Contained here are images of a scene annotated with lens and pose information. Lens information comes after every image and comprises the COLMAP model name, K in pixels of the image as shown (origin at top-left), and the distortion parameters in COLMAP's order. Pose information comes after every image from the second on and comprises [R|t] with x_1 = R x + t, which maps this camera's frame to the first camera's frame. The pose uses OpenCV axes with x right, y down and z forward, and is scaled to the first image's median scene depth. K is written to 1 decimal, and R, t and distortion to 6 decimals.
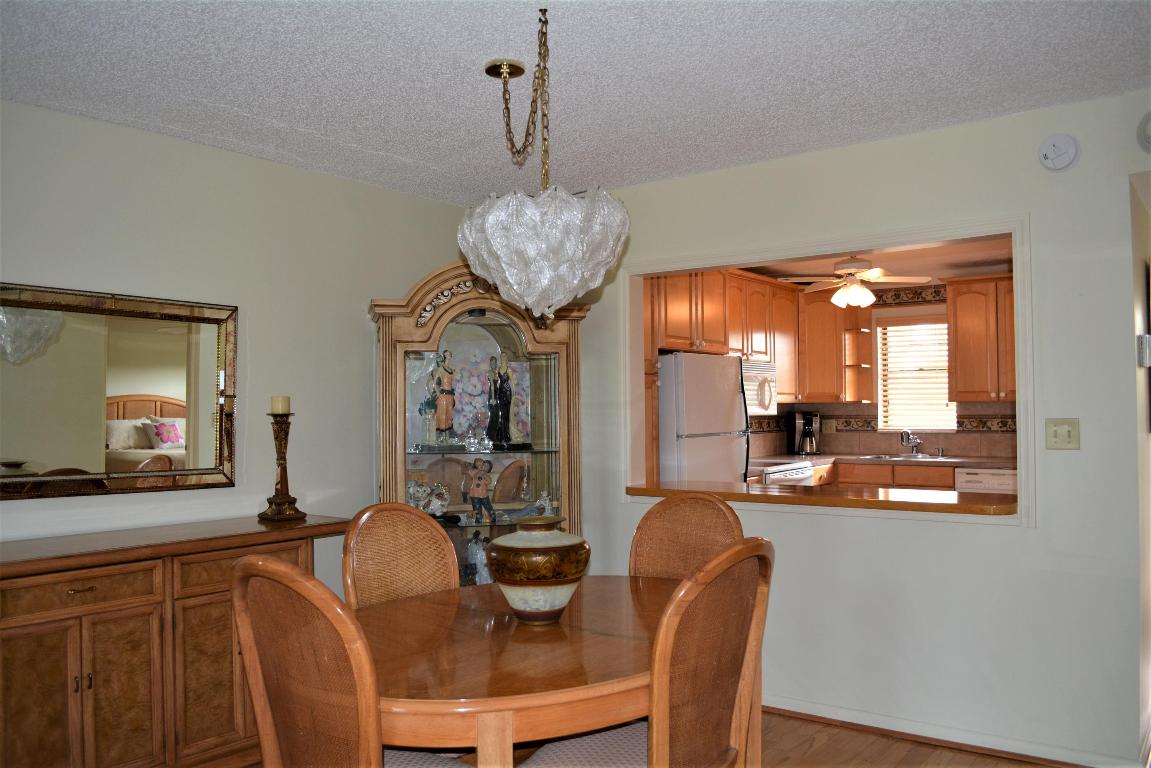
lens RADIAL K [[908.6, 0, 576.6], [0, 908.6, 388.0], [0, 0, 1]] dist [-0.081118, 0.014464]
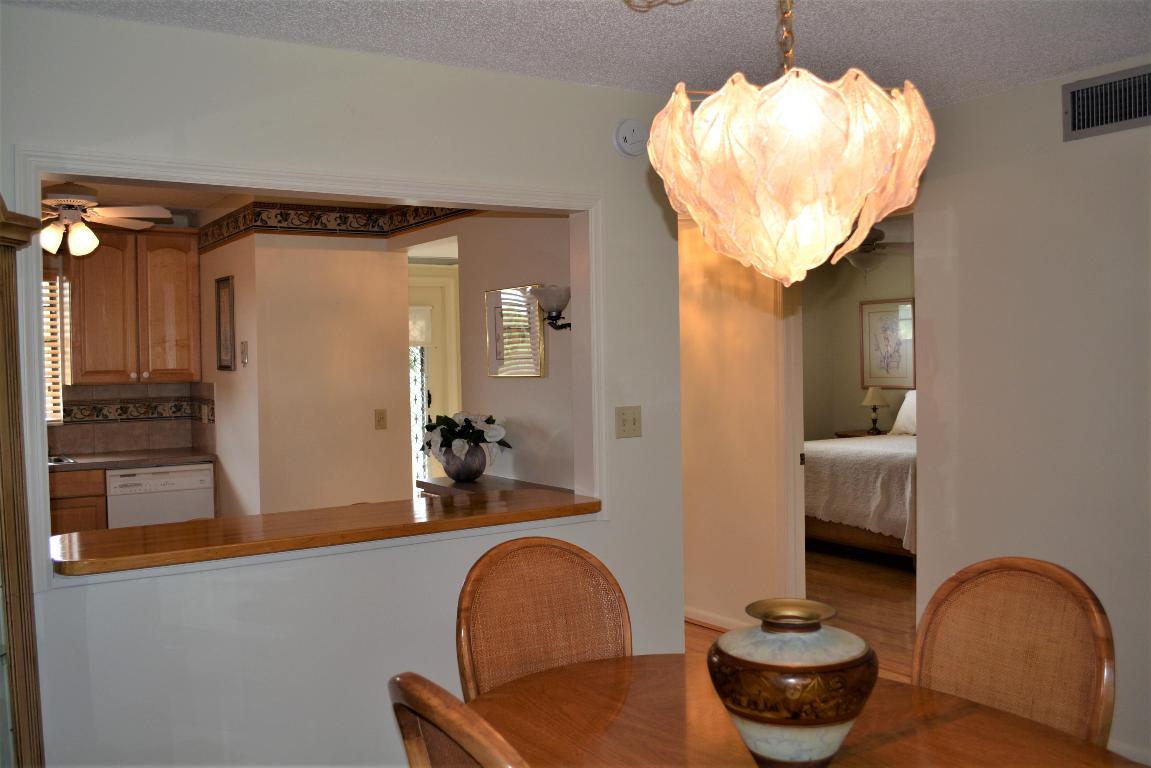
lens RADIAL K [[1019.6, 0, 578.3], [0, 1019.6, 386.4], [0, 0, 1]] dist [-0.077305, 0.020319]
pose [[0.317326, -0.025854, 0.947964, -0.252937], [-0.005691, 0.999558, 0.029166, -0.010467], [-0.948299, -0.014650, 0.317039, 0.317243]]
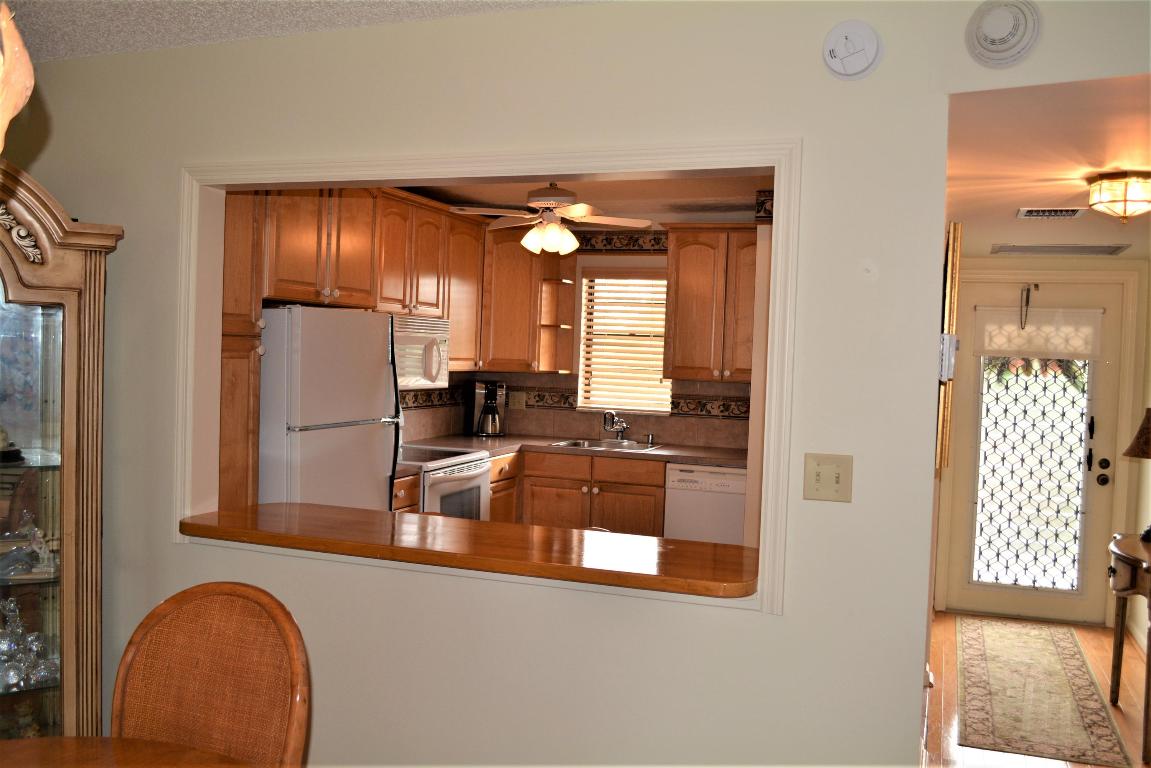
lens RADIAL K [[1019.6, 0, 571.2], [0, 1019.6, 384.2], [0, 0, 1]] dist [-0.077305, 0.020319]
pose [[0.952559, 0.031601, 0.302709, 0.060829], [-0.049602, 0.997416, 0.051963, -0.022332], [-0.300285, -0.064512, 0.951666, 0.156216]]
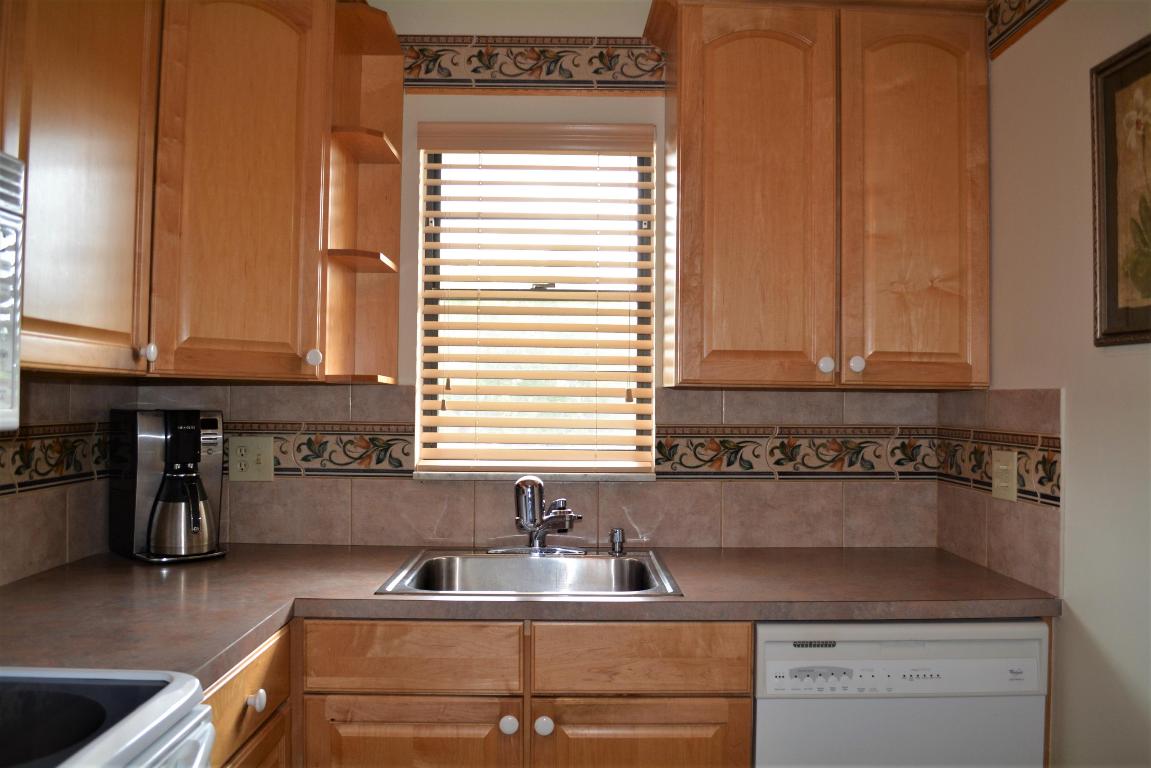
lens RADIAL K [[908.6, 0, 581.7], [0, 908.6, 385.4], [0, 0, 1]] dist [-0.081118, 0.014464]
pose [[0.782349, 0.024425, 0.622361, 0.196131], [-0.027686, 0.999607, -0.004427, 0.017800], [-0.622225, -0.013768, 0.782718, 0.770504]]
